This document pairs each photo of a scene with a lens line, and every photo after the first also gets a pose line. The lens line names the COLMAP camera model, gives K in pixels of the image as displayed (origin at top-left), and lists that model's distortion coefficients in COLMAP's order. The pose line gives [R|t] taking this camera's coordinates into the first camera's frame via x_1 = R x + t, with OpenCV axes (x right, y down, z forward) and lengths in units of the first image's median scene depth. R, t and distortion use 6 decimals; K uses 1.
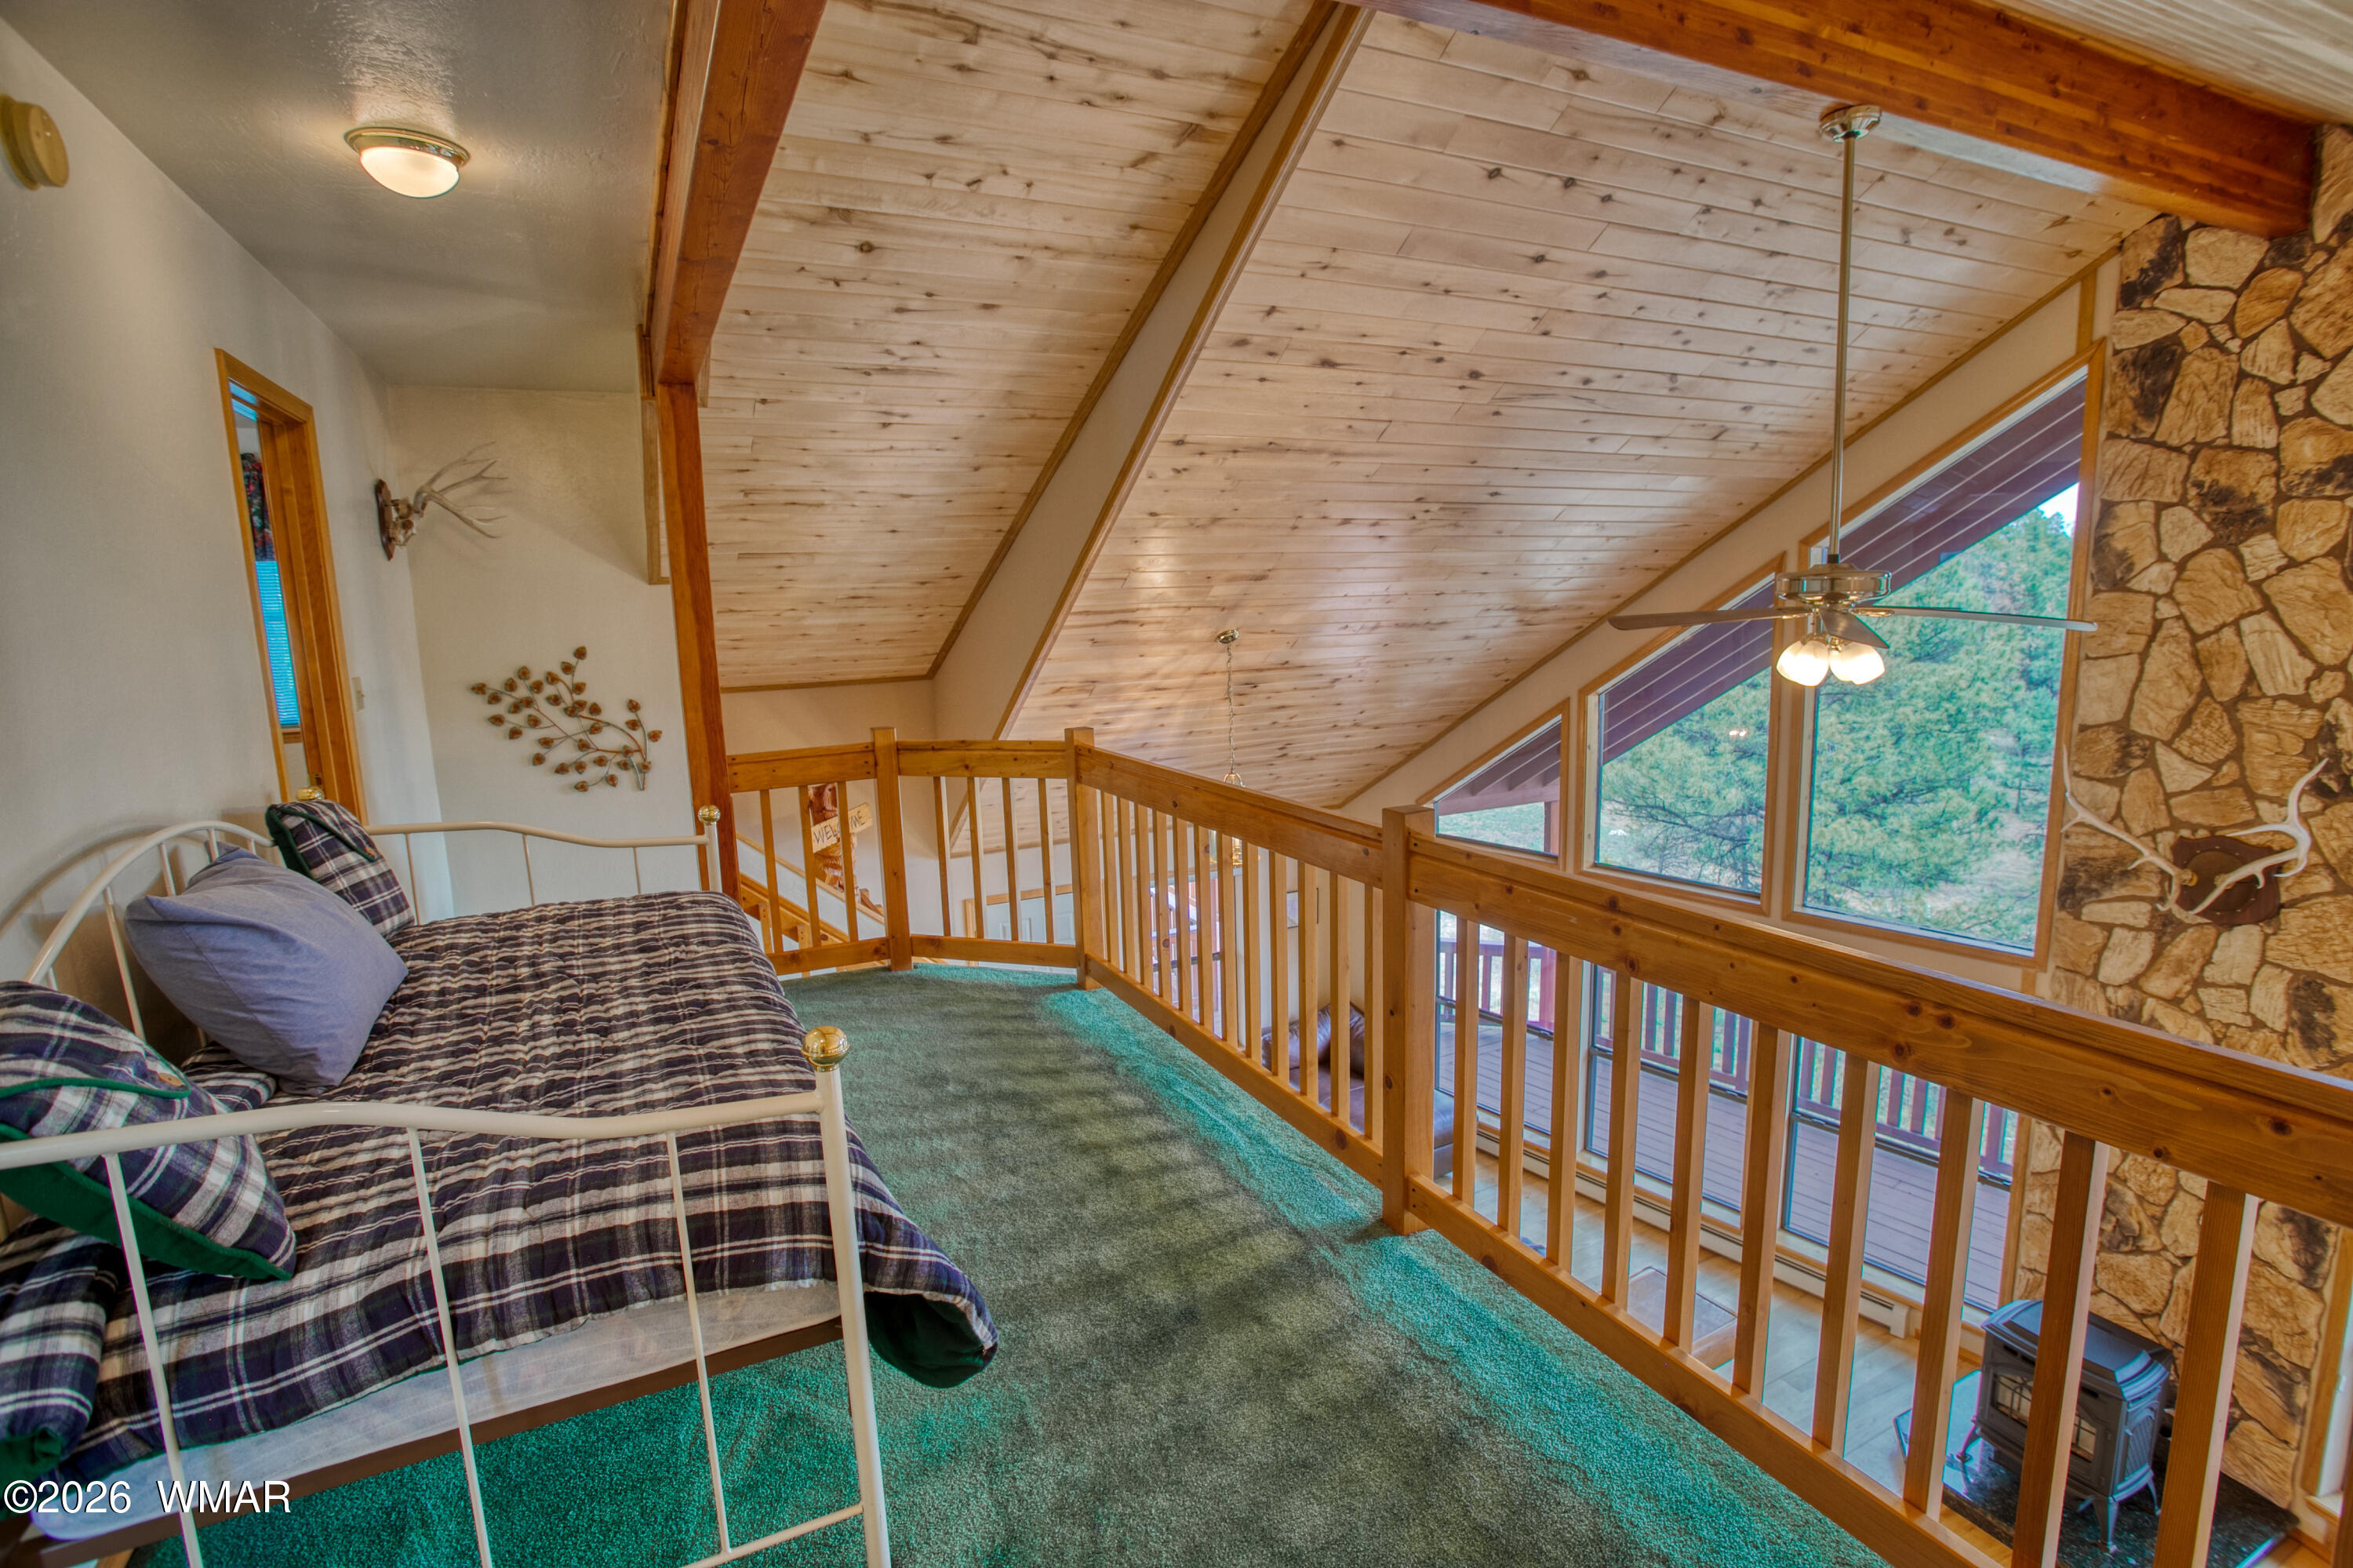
lens RADIAL K [[1152.7, 0, 1172.2], [0, 1152.7, 777.7], [0, 0, 1]] dist [-0.070581, 0.024788]
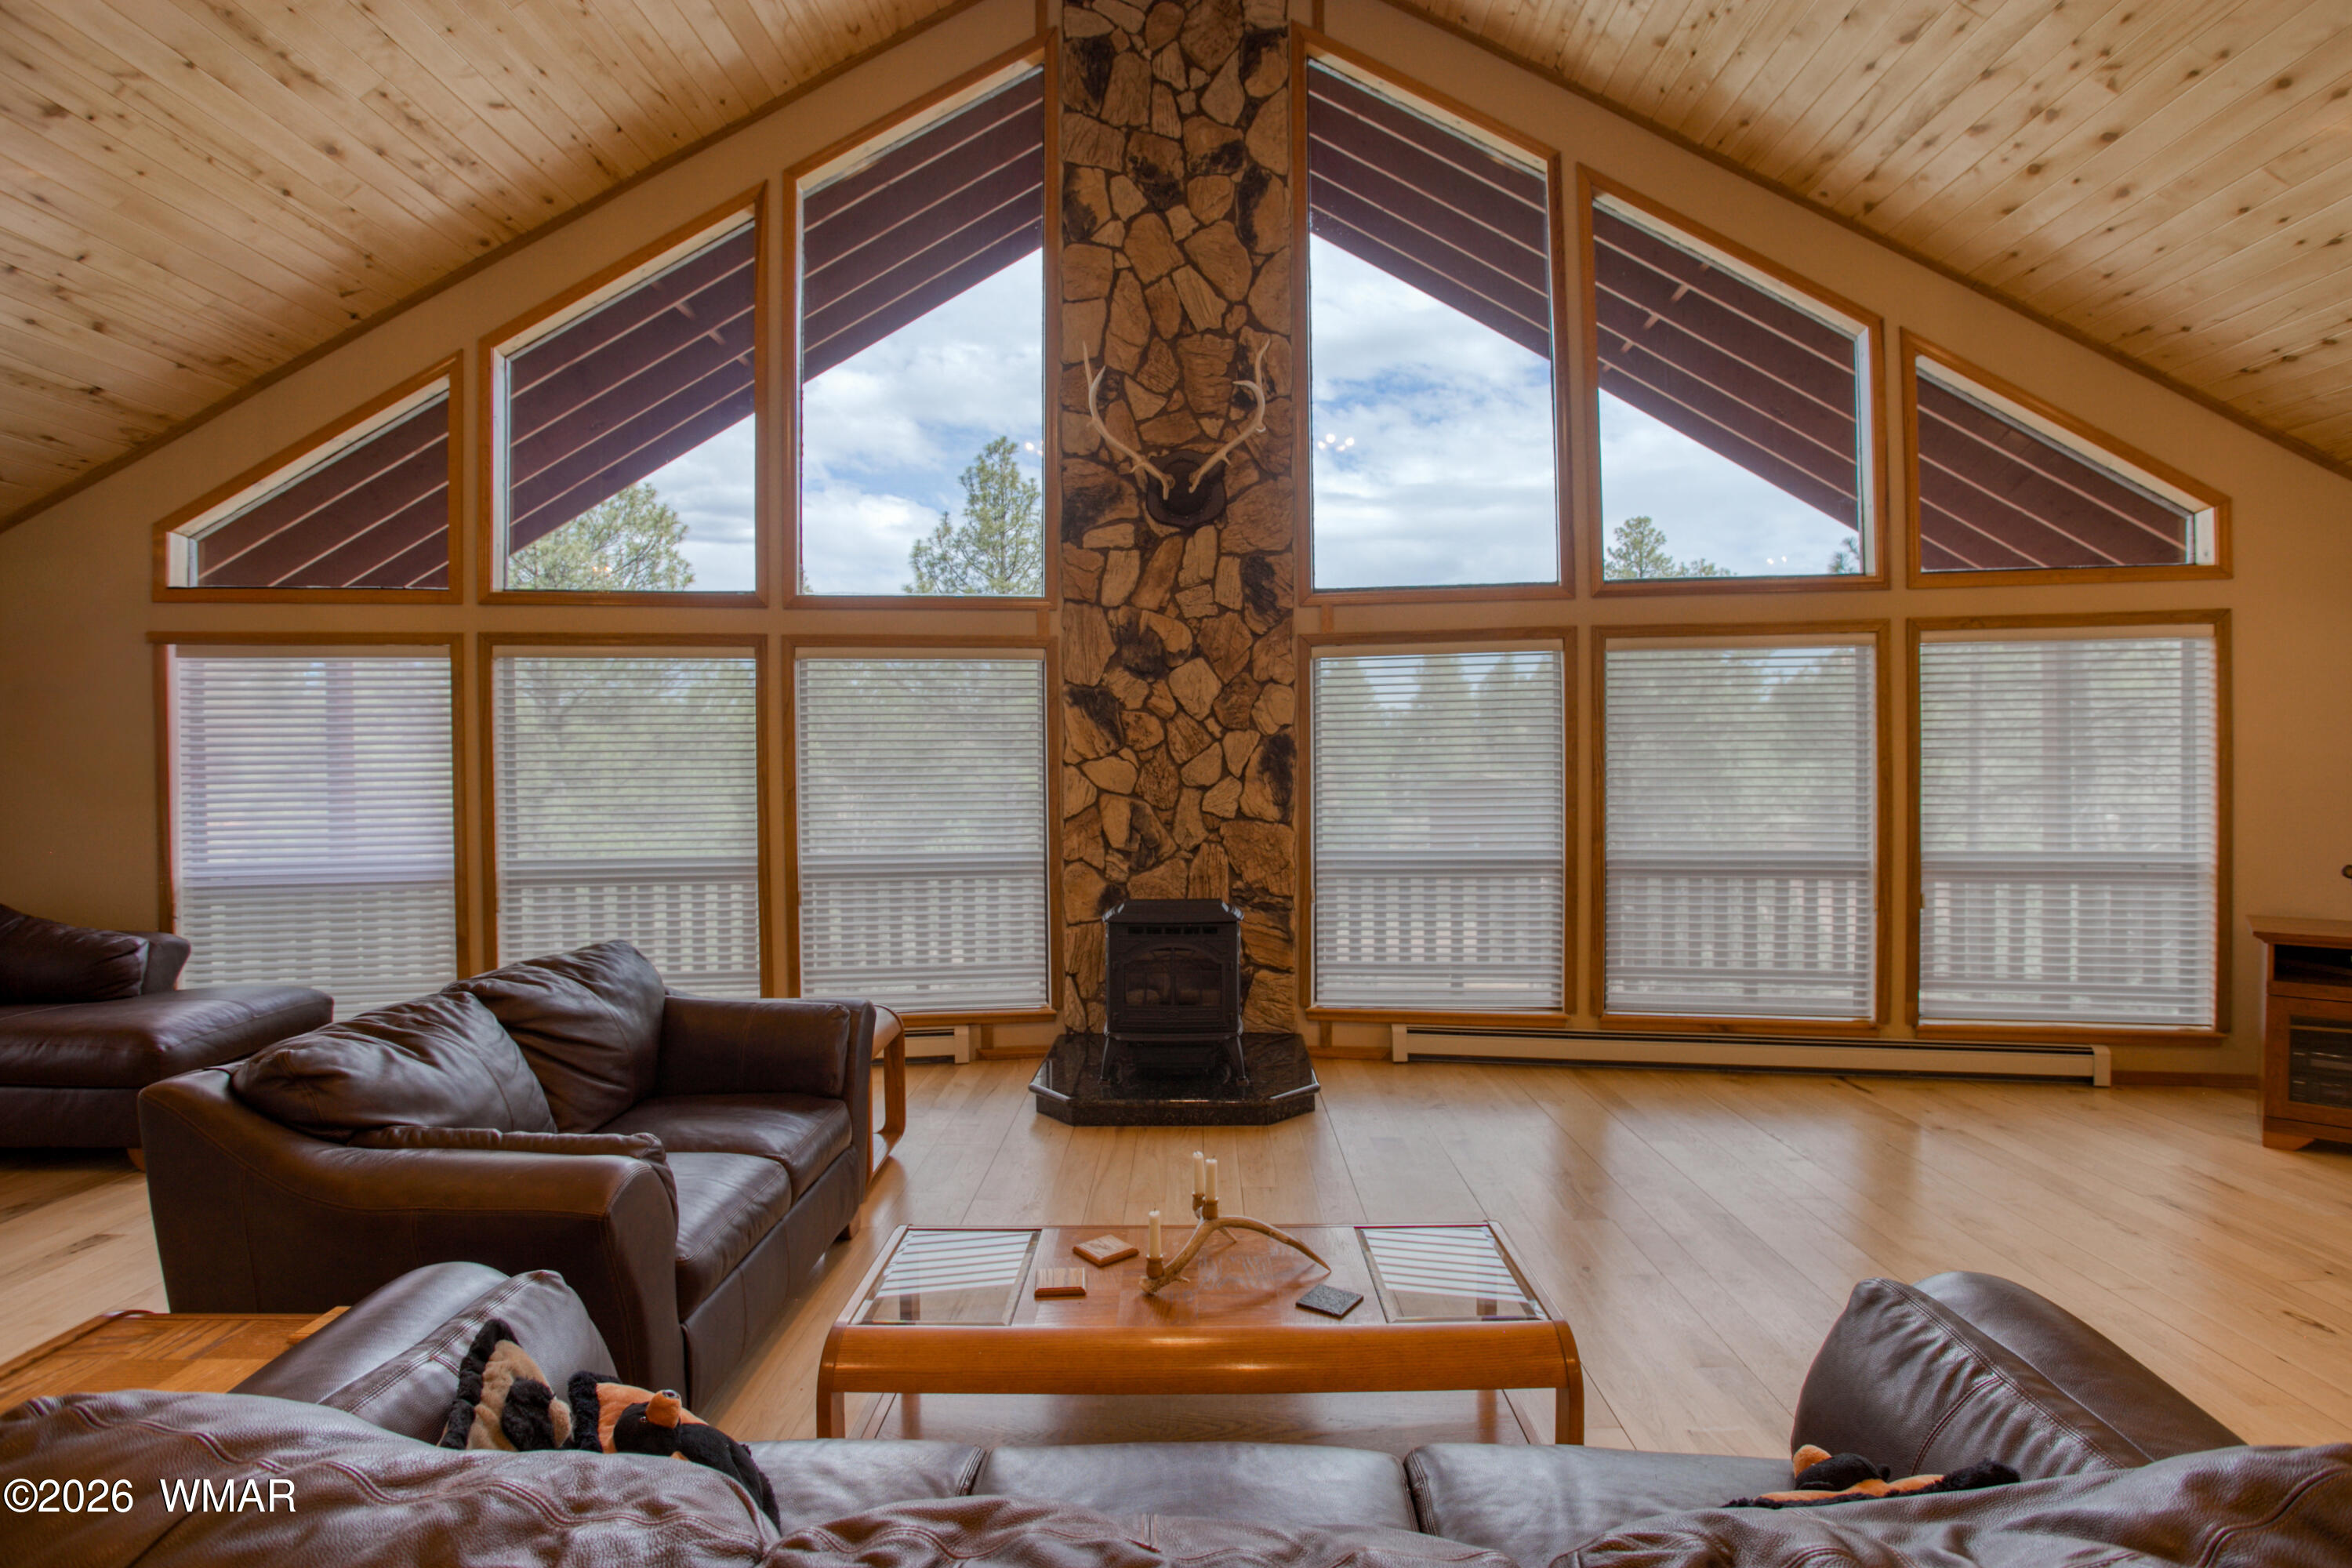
lens RADIAL K [[1152.2, 0, 1182.5], [0, 1152.2, 774.2], [0, 0, 1]] dist [-0.070581, 0.024788]
pose [[0.451523, 0.024351, 0.891927, -0.101988], [0.136123, 0.986046, -0.095831, 0.497075], [-0.881815, 0.164682, 0.441907, 0.524703]]
